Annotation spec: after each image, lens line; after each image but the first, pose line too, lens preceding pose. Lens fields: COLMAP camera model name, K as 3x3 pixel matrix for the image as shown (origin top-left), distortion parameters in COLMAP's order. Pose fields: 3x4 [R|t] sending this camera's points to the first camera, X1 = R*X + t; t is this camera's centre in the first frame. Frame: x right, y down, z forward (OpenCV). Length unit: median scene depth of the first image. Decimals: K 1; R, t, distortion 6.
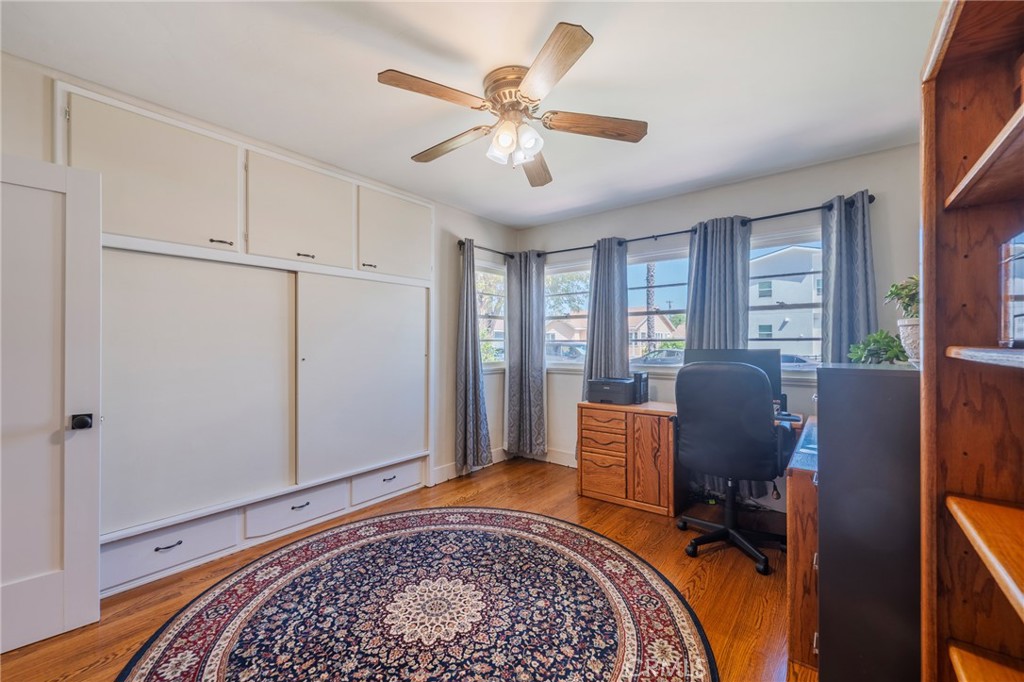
lens RADIAL K [[413.3, 0, 512.0], [0, 413.3, 341.0], [0, 0, 1]] dist [0.000503, -0.000248]
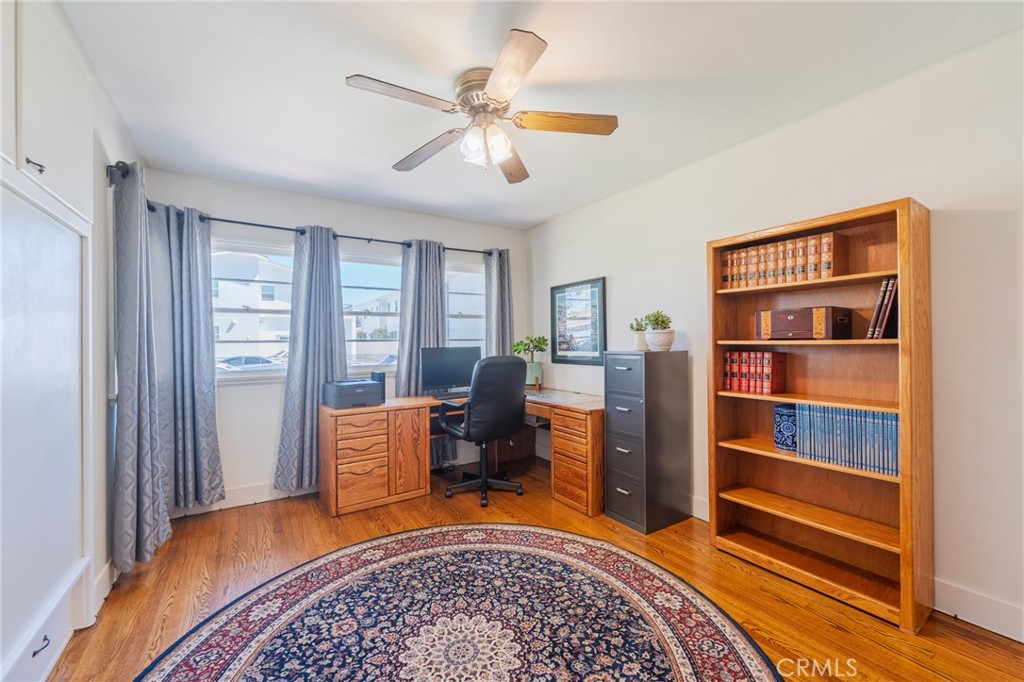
lens RADIAL K [[413.3, 0, 512.0], [0, 413.3, 341.0], [0, 0, 1]] dist [0.000503, -0.000248]
pose [[0.321646, -0.000021, 0.946860, -0.816581], [0.005380, 0.999984, -0.001805, 0.004771], [-0.946845, 0.005675, 0.321641, 0.534482]]
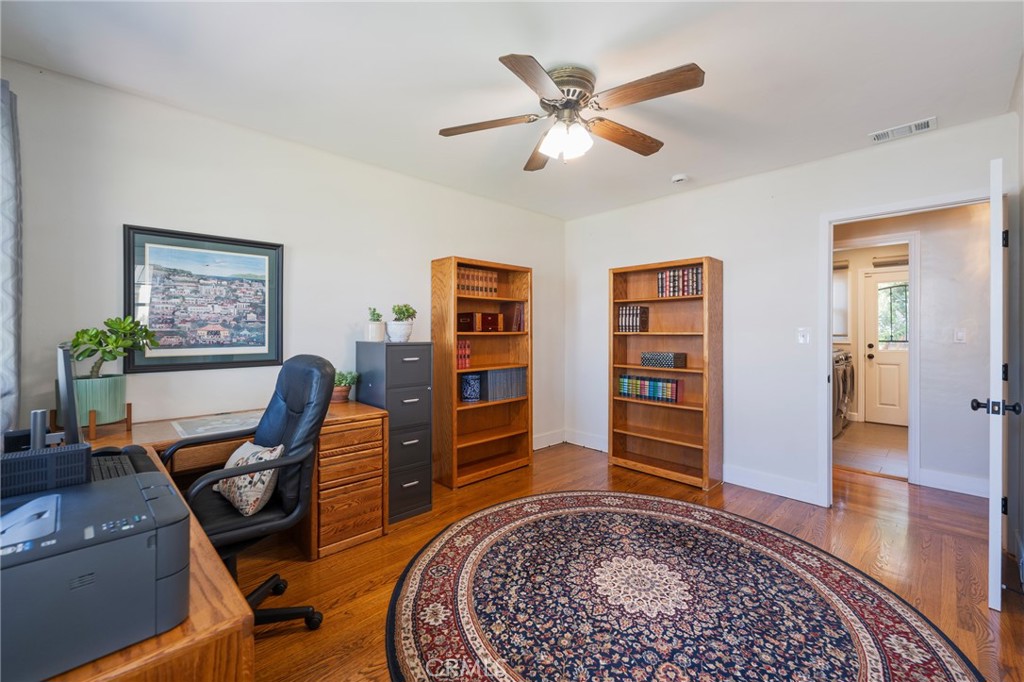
lens RADIAL K [[415.8, 0, 511.4], [0, 415.8, 334.2], [0, 0, 1]] dist [-0.000394, -0.000245]
pose [[-0.990461, -0.000065, 0.137792, -0.004713], [0.000443, 0.999993, 0.003653, 0.007493], [-0.137791, 0.003679, -0.990455, 1.786168]]
